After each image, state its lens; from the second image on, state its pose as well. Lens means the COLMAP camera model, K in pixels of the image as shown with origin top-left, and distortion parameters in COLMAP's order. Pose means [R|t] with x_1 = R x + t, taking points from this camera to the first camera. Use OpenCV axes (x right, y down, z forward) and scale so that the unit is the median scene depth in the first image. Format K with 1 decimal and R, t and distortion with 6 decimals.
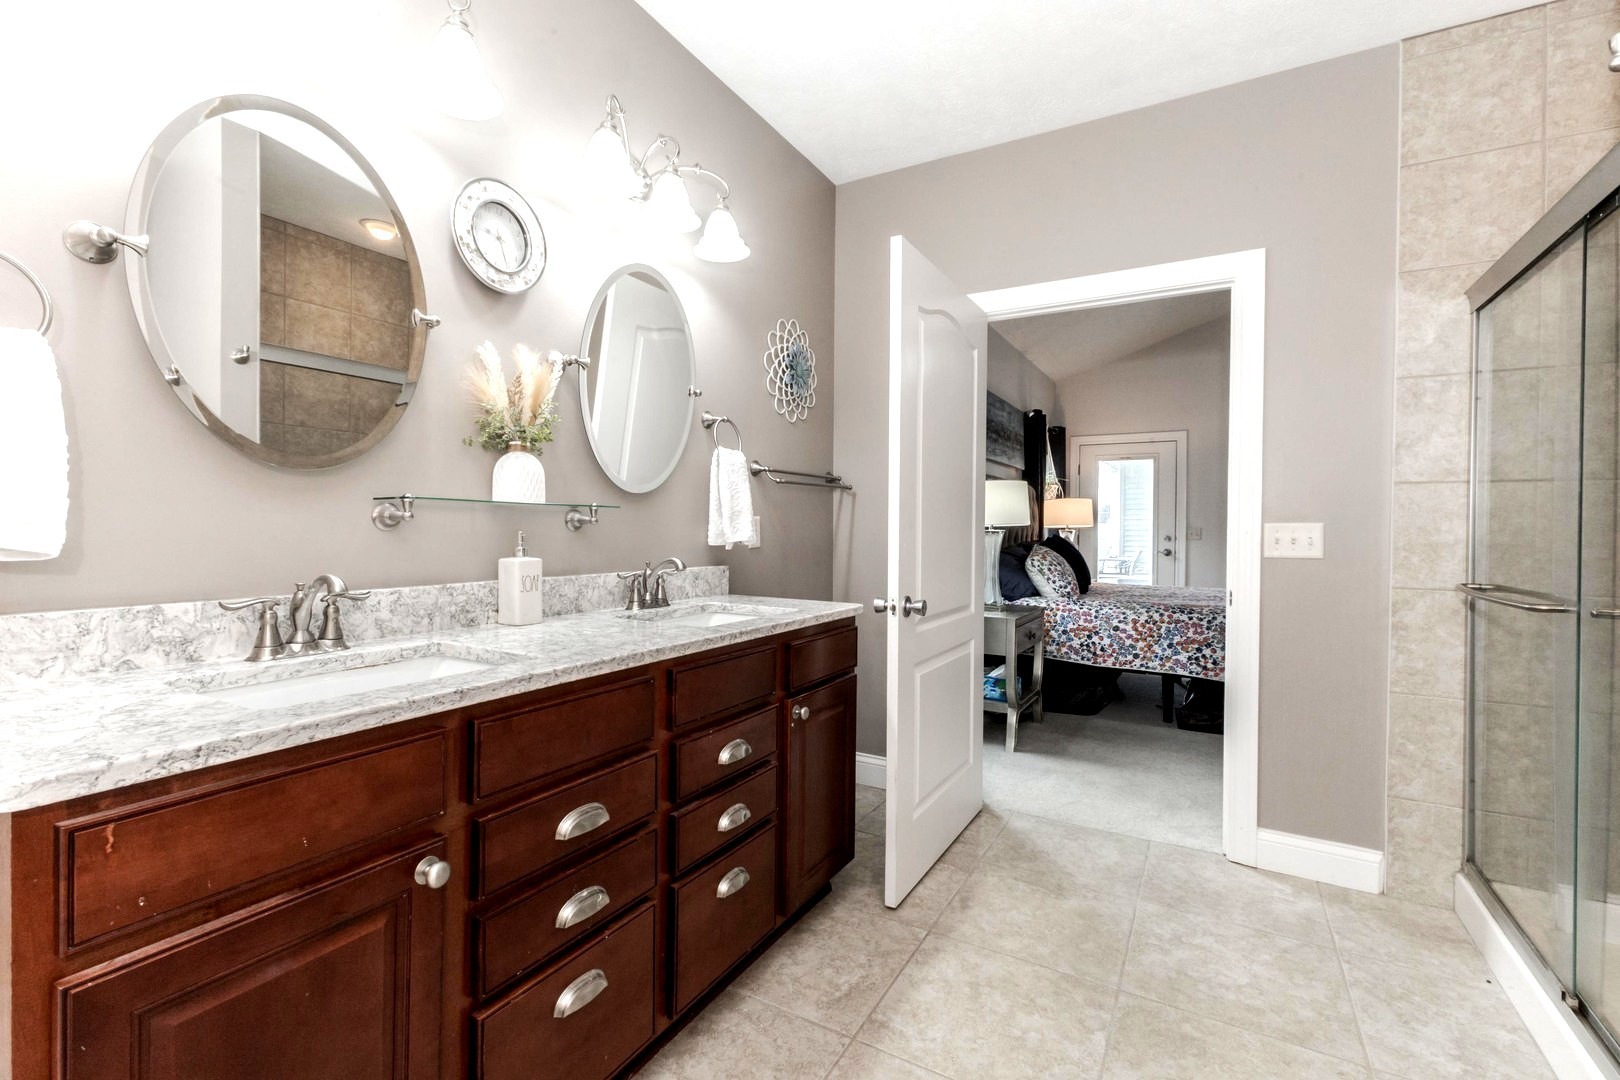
lens RADIAL K [[732.1, 0, 805.5], [0, 732.1, 539.9], [0, 0, 1]] dist [0.003774, -0.000905]
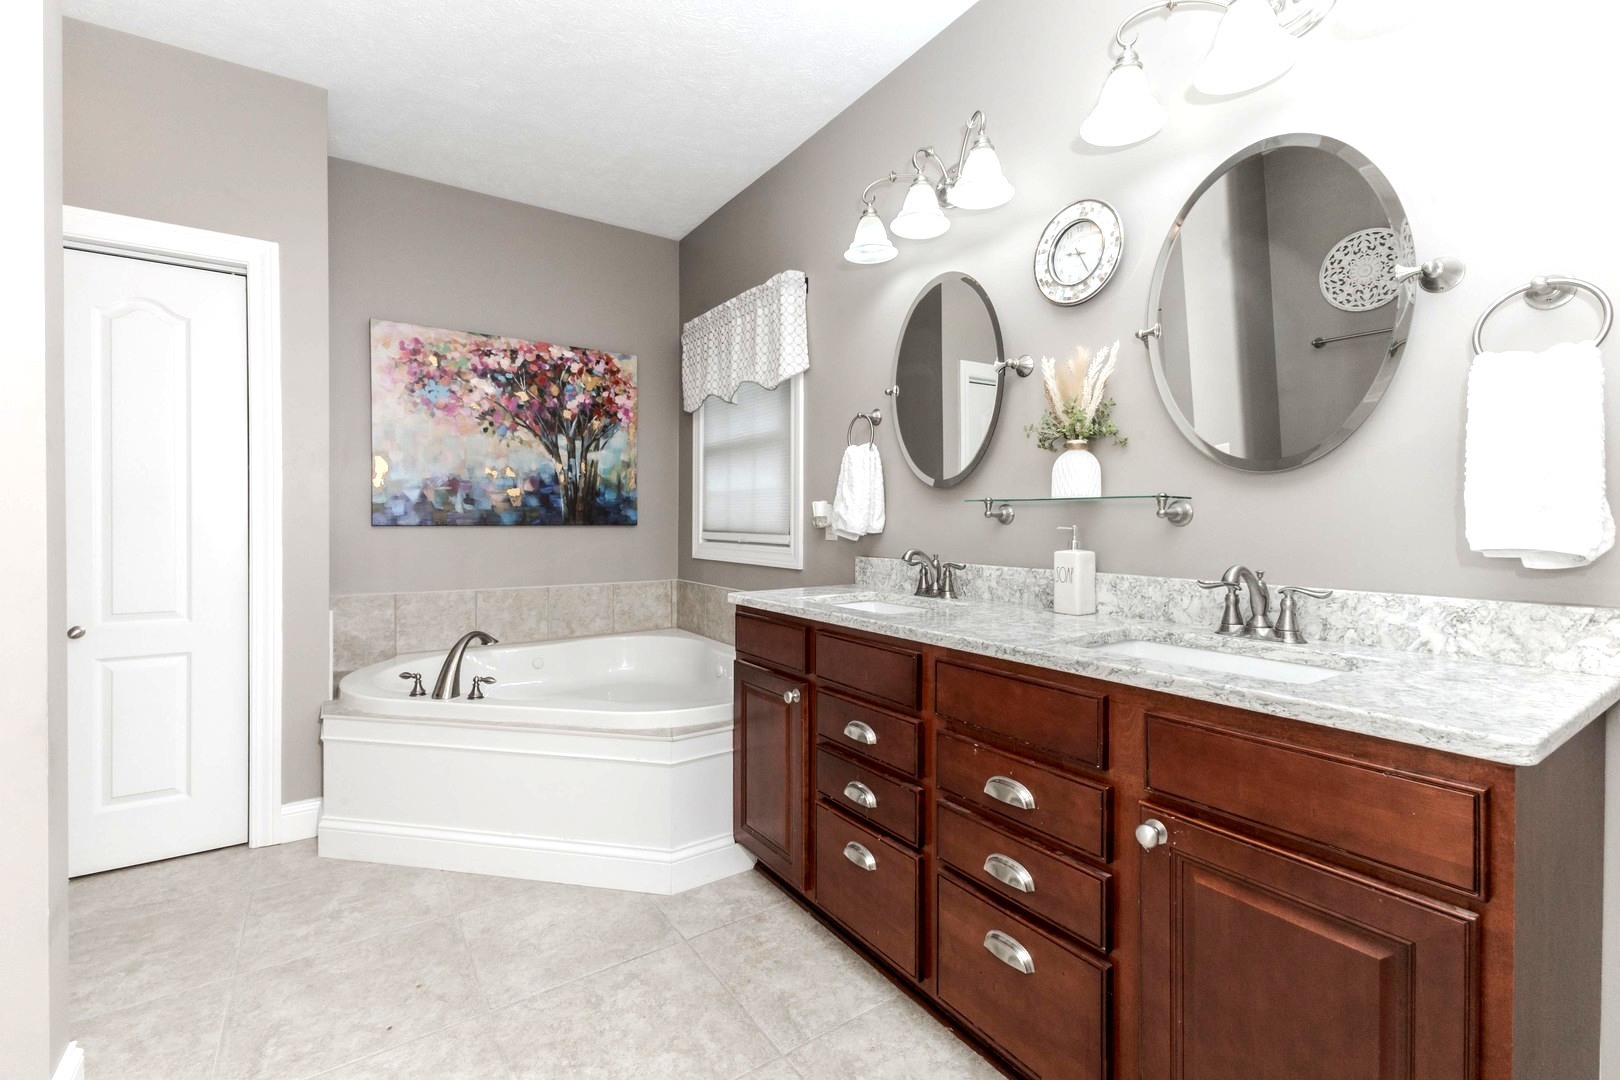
lens RADIAL K [[732.1, 0, 808.2], [0, 732.1, 525.0], [0, 0, 1]] dist [0.003774, -0.000905]
pose [[-0.463571, -0.001534, -0.886059, 0.743451], [-0.013675, 0.999892, 0.005423, -0.012806], [0.885954, 0.014630, -0.463542, 1.185645]]
